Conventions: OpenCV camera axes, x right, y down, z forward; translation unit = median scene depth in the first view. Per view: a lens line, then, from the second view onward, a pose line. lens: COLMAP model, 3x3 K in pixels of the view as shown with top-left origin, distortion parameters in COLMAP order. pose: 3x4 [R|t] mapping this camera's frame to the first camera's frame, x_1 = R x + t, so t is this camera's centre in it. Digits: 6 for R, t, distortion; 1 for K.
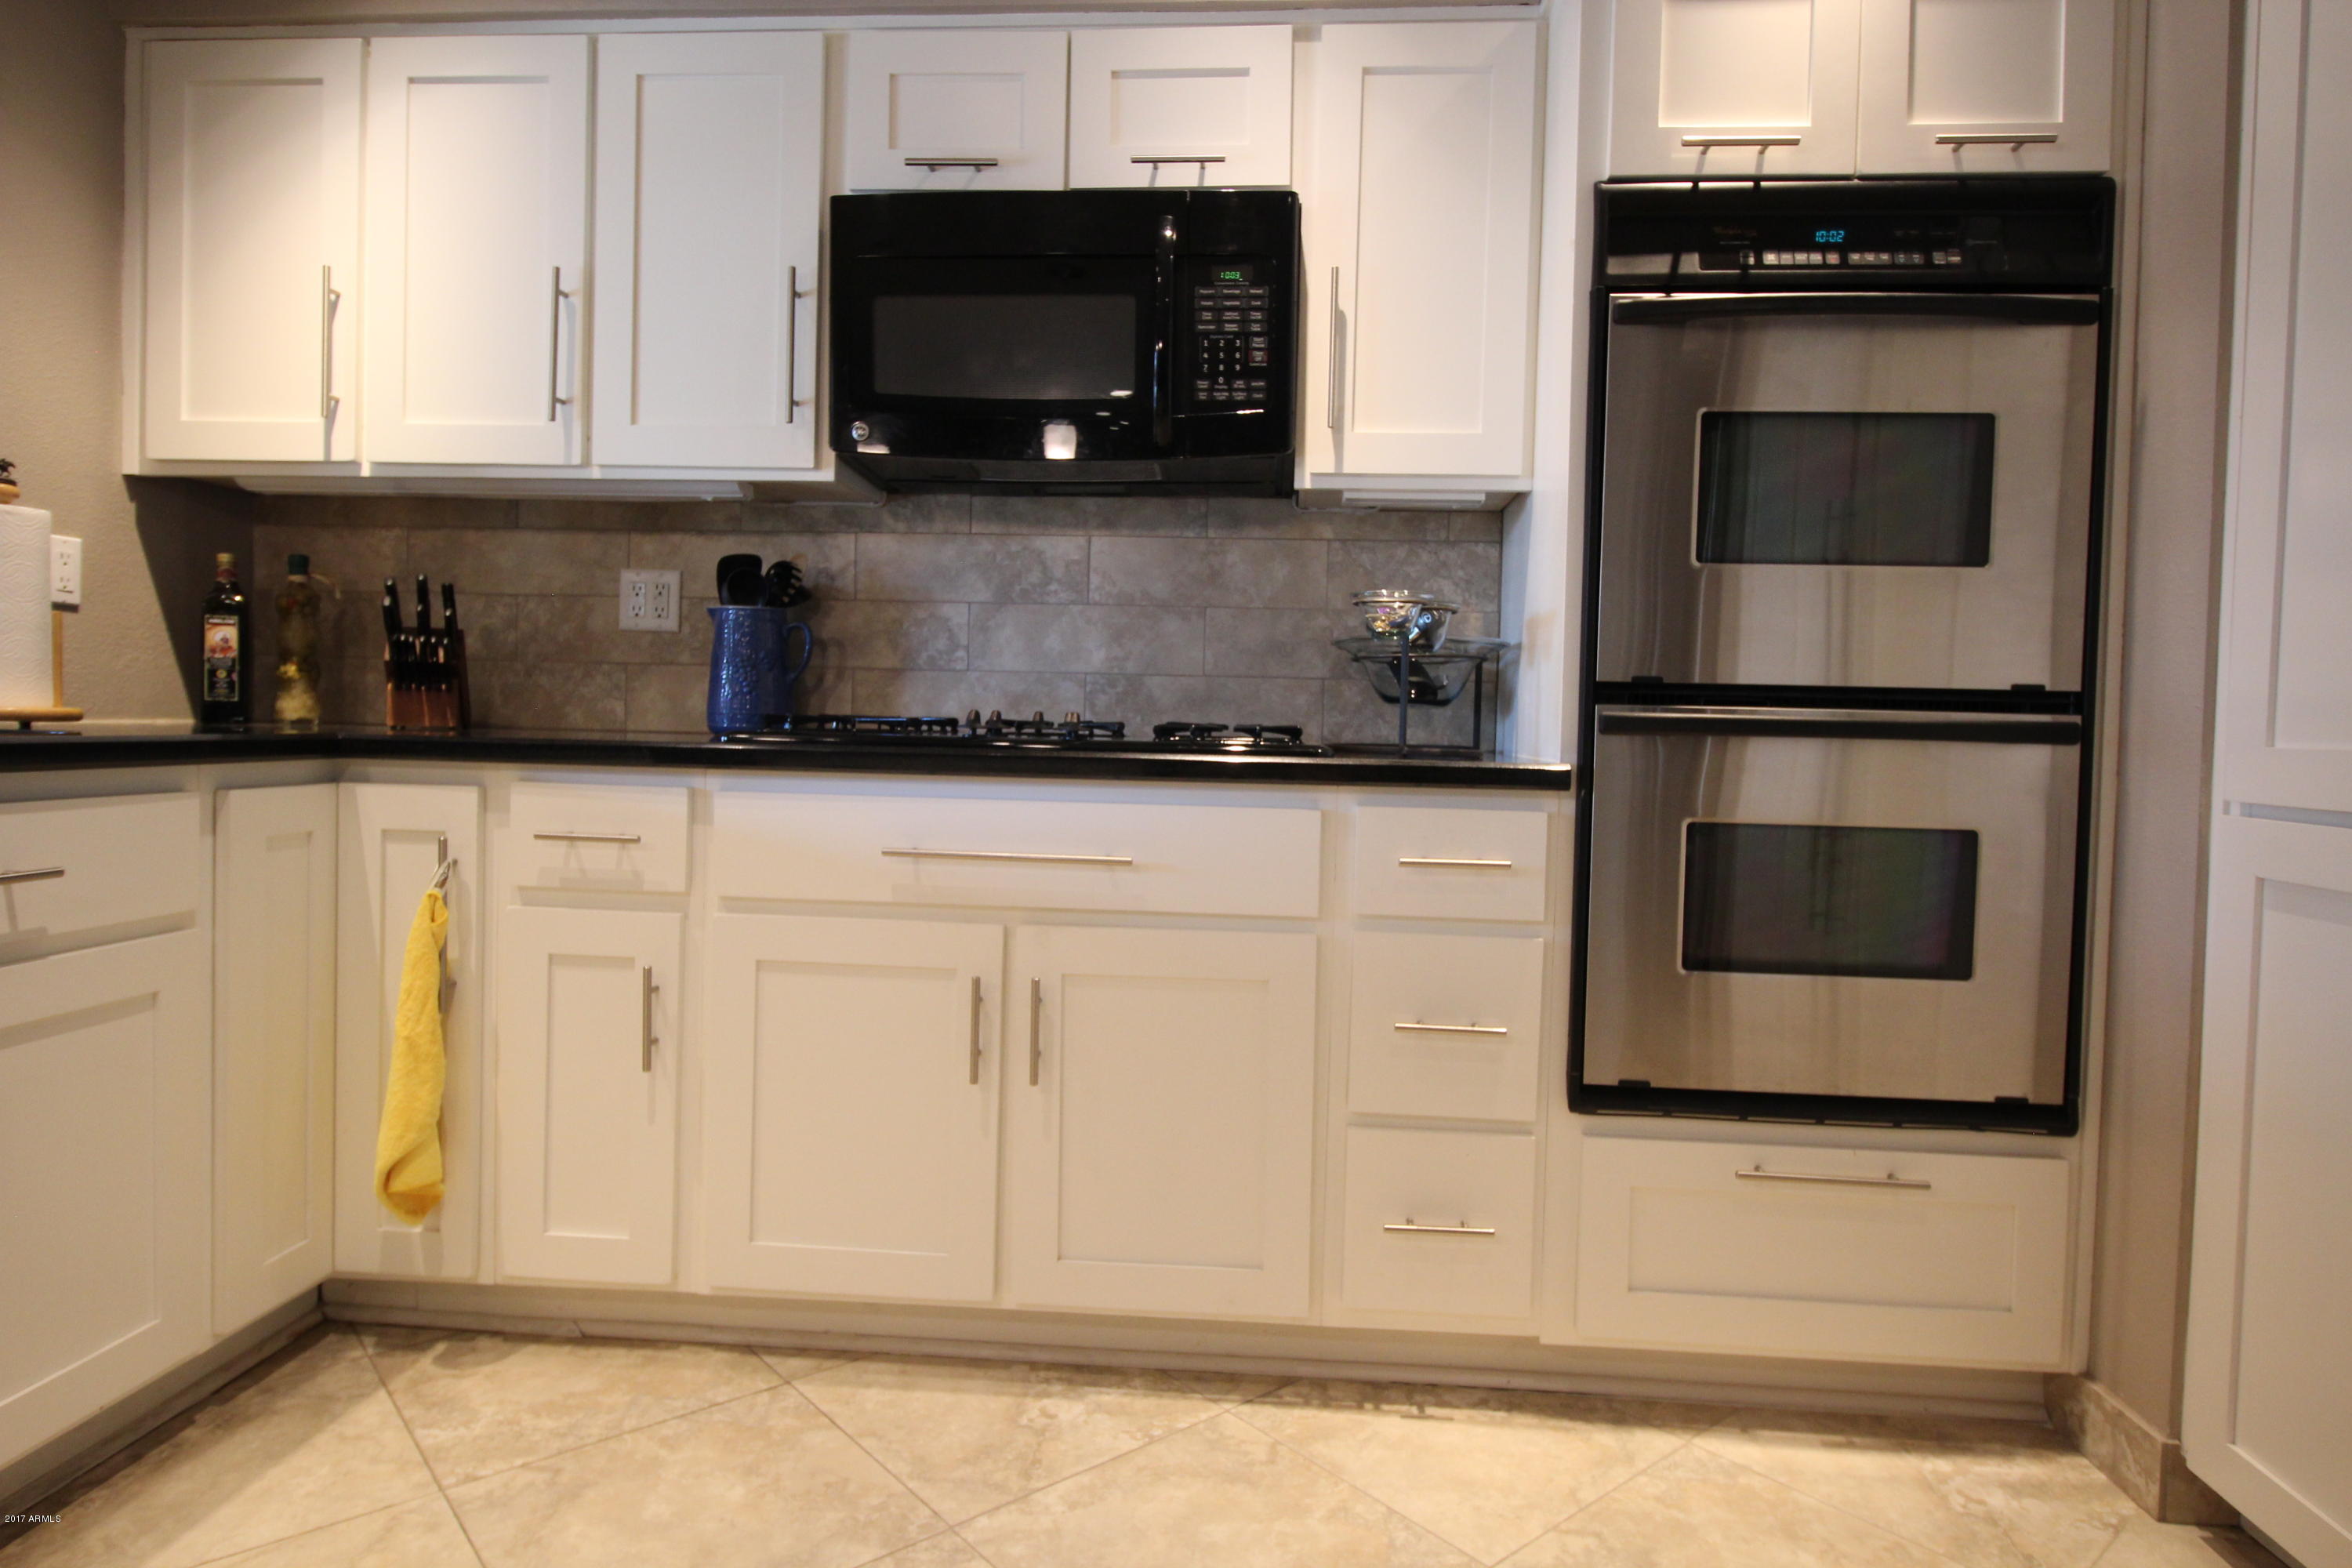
lens RADIAL K [[1352.3, 0, 1176.3], [0, 1352.3, 763.2], [0, 0, 1]] dist [0.008897, -0.013819]
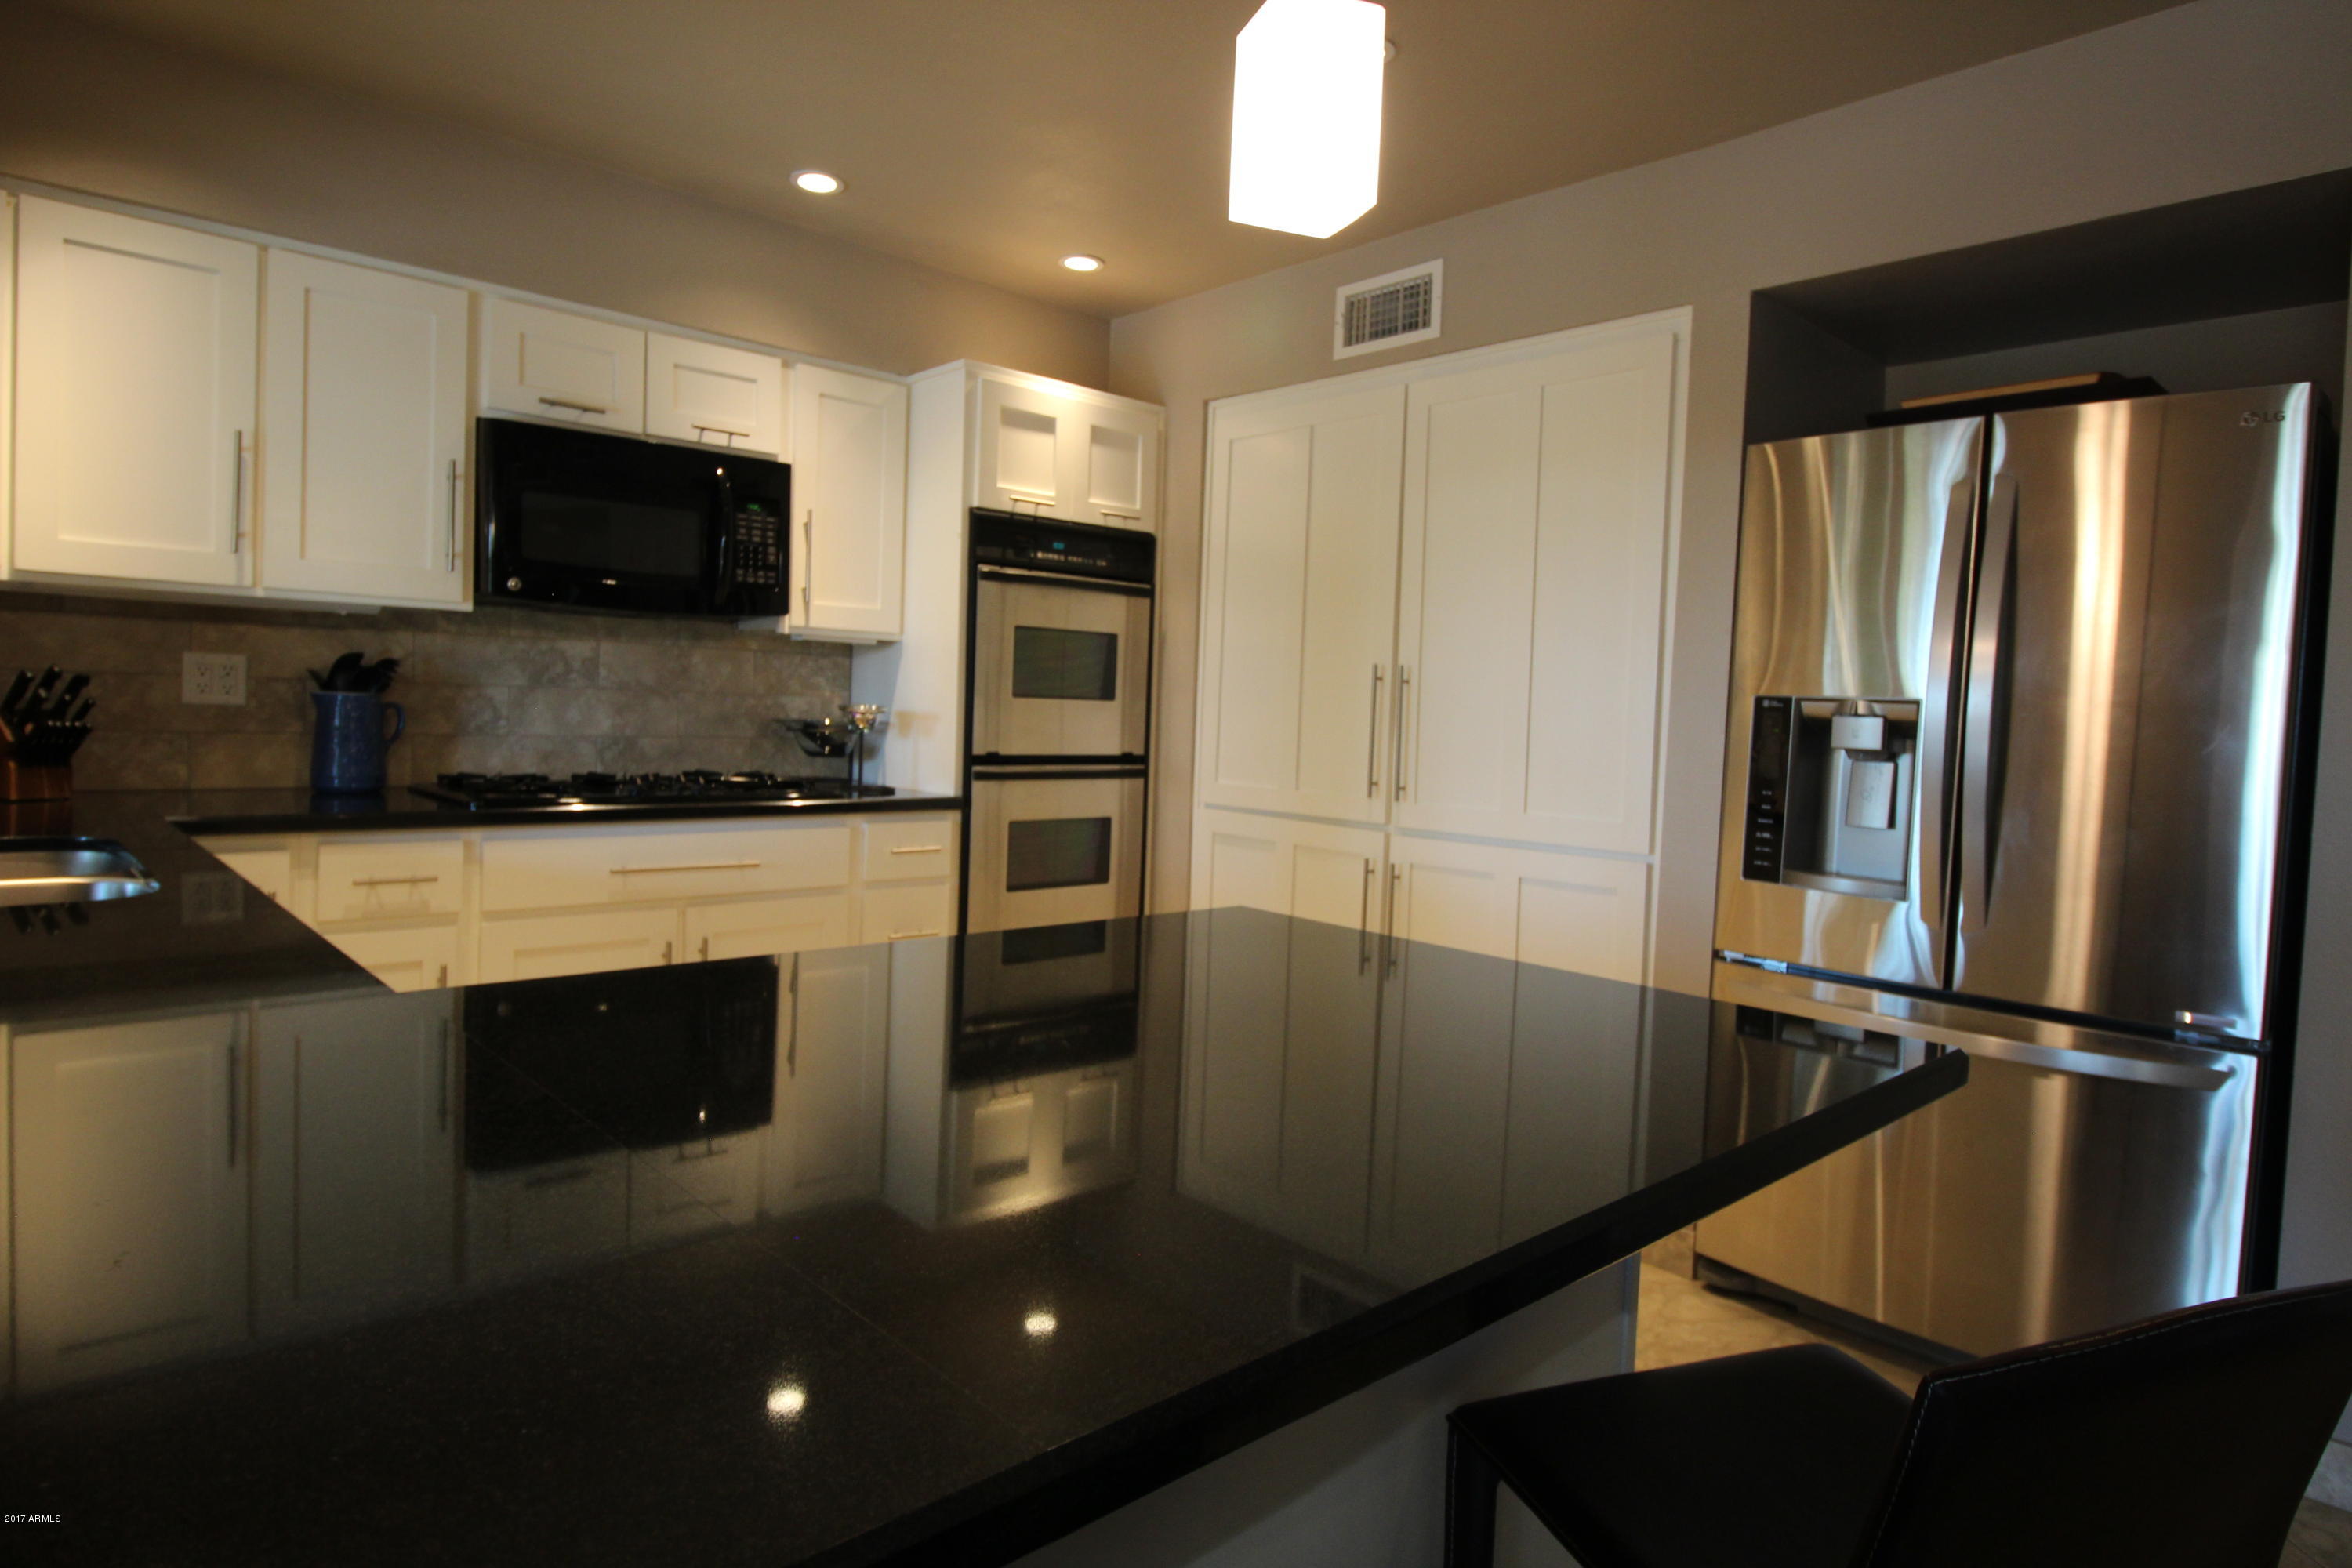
lens RADIAL K [[1314.4, 0, 1172.5], [0, 1314.4, 756.7], [0, 0, 1]] dist [0.000557, -0.000622]
pose [[0.684371, -0.028925, 0.728560, -0.773883], [0.002634, 0.999304, 0.037200, -0.109658], [-0.729129, -0.023539, 0.683971, -0.475142]]
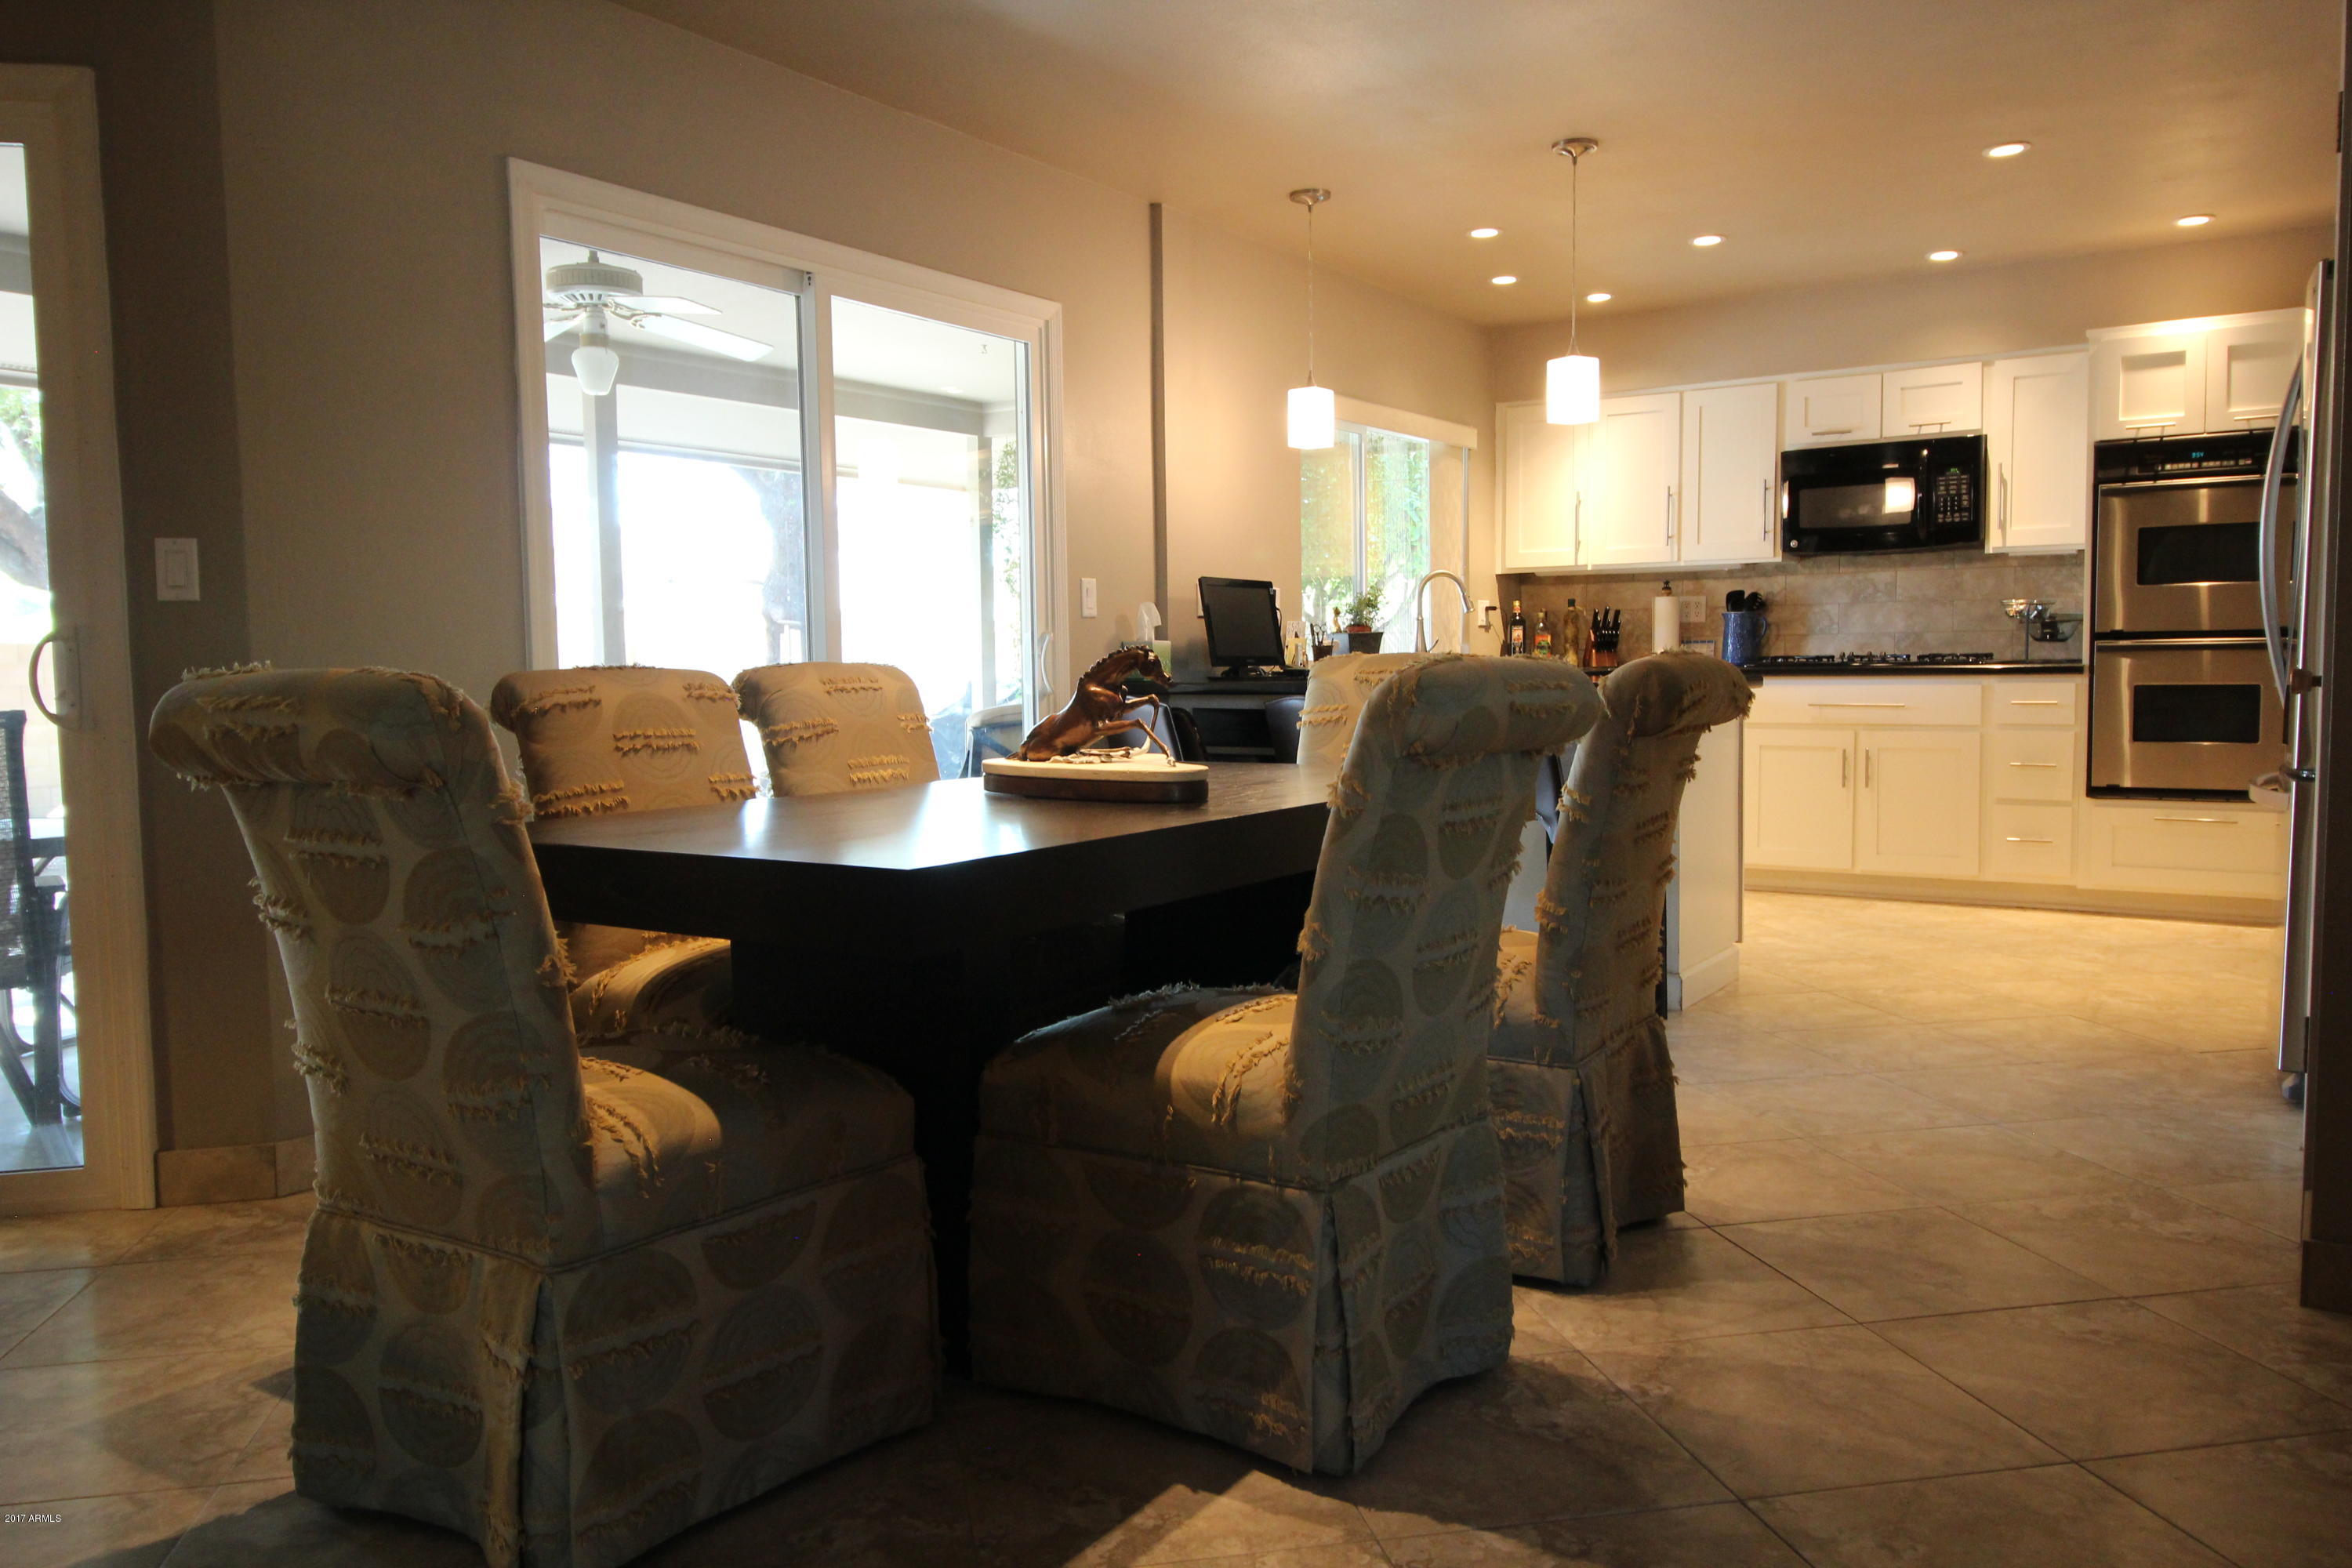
lens RADIAL K [[1680.3, 0, 1163.7], [0, 1680.3, 785.4], [0, 0, 1]] dist [0.003054, -0.008121]
pose [[0.865356, 0.000735, -0.501156, 0.321077], [0.020584, 0.999103, 0.037008, 0.066391], [0.500734, -0.042341, 0.864565, -2.314195]]
